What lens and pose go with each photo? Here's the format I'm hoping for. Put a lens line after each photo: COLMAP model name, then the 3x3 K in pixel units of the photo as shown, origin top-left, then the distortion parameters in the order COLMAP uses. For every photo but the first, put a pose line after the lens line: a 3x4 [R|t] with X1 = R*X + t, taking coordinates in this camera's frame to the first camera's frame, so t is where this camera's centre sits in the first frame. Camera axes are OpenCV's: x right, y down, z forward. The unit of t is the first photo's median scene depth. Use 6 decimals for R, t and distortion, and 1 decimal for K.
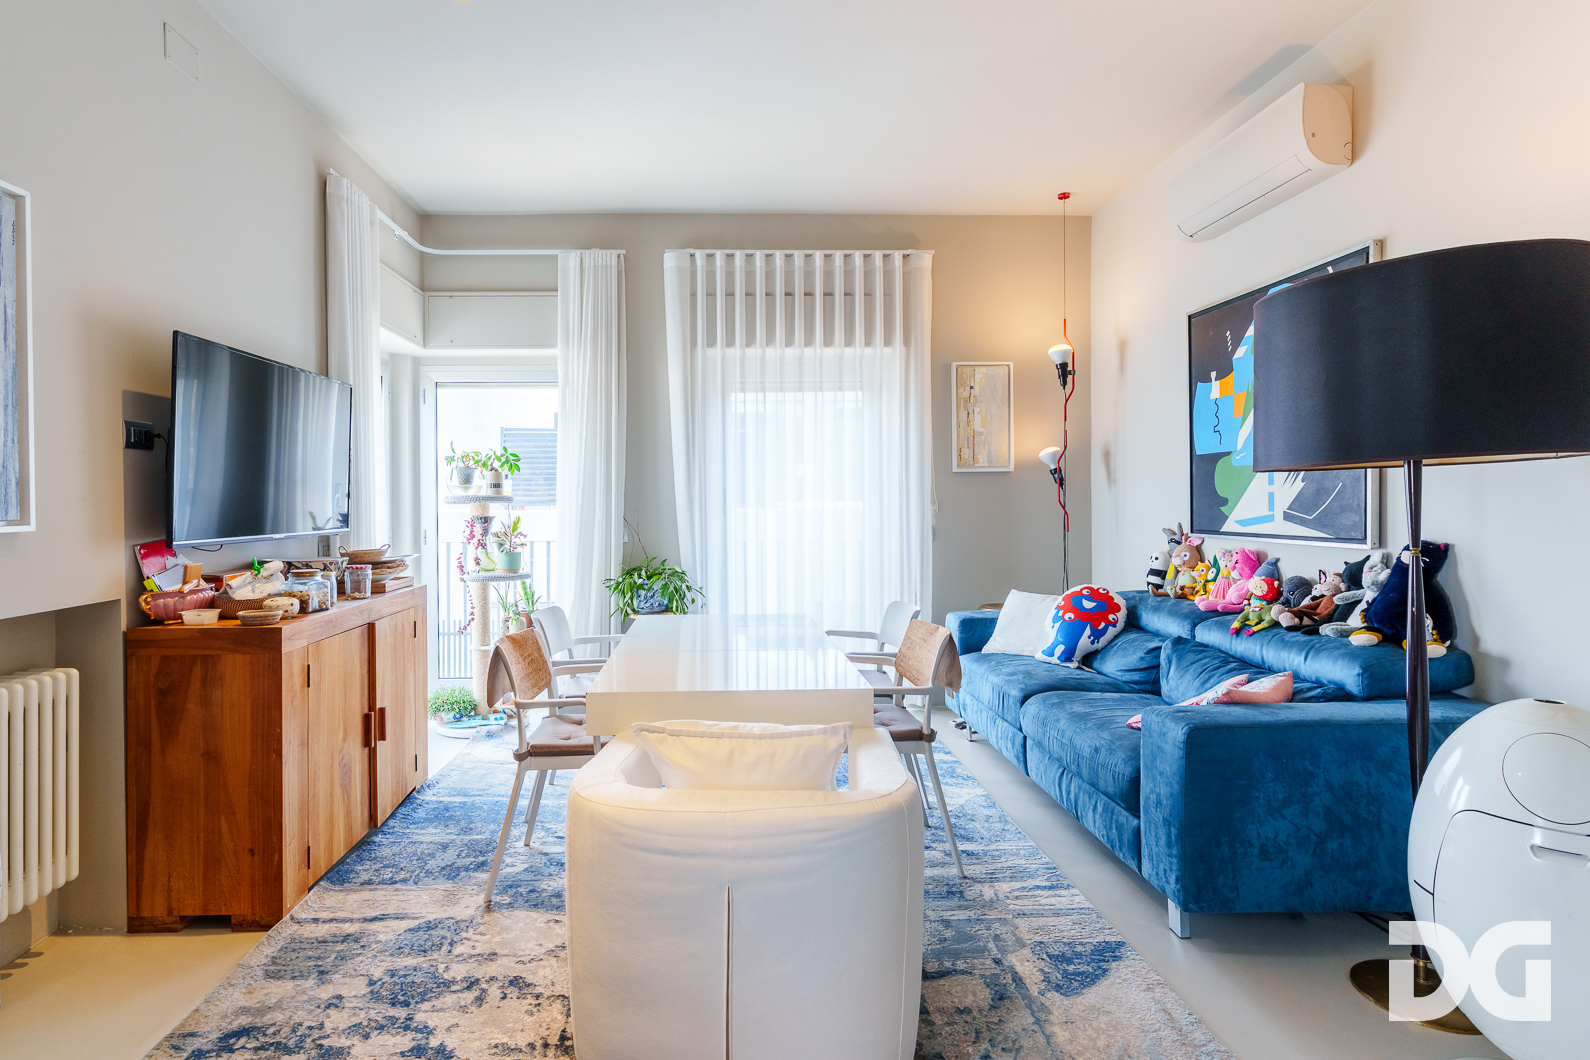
lens RADIAL K [[793.1, 0, 737.7], [0, 793.1, 526.6], [0, 0, 1]] dist [-0.000754, -0.000466]
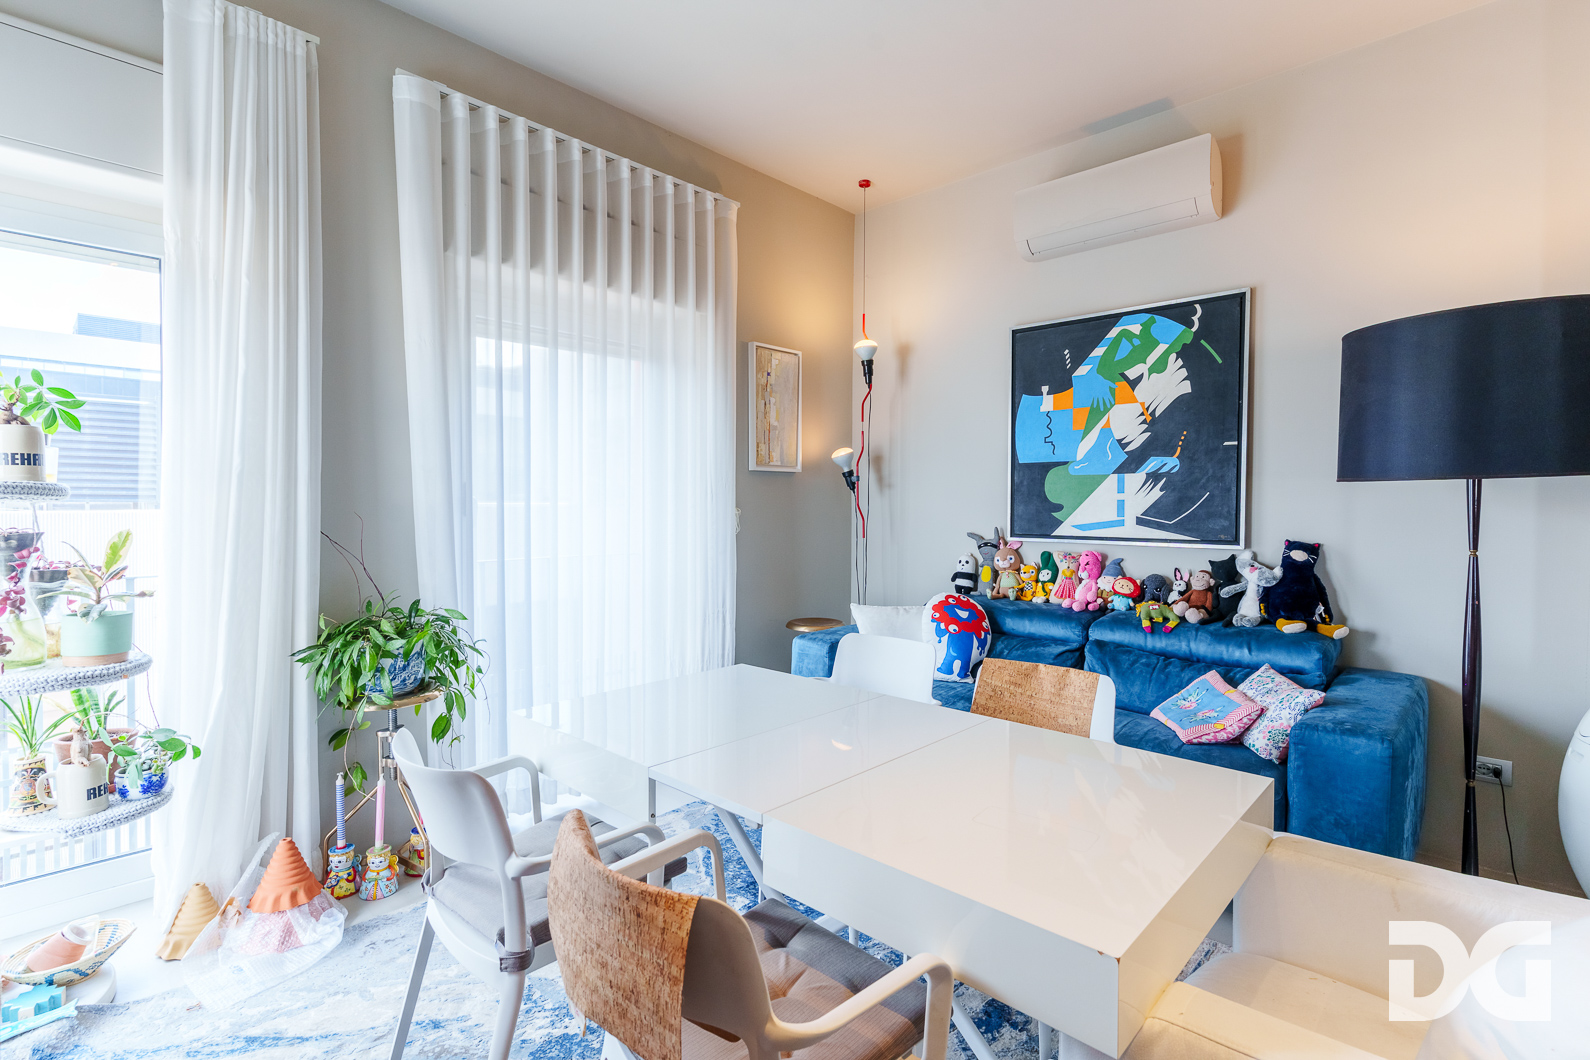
lens RADIAL K [[760.2, 0, 795.0], [0, 760.2, 530.0], [0, 0, 1]] dist [-0.000111, -0.000361]
pose [[0.707389, -0.015672, 0.706650, -0.345974], [0.013208, 0.999873, 0.008953, -0.014082], [-0.706701, 0.003000, 0.707506, 0.485775]]
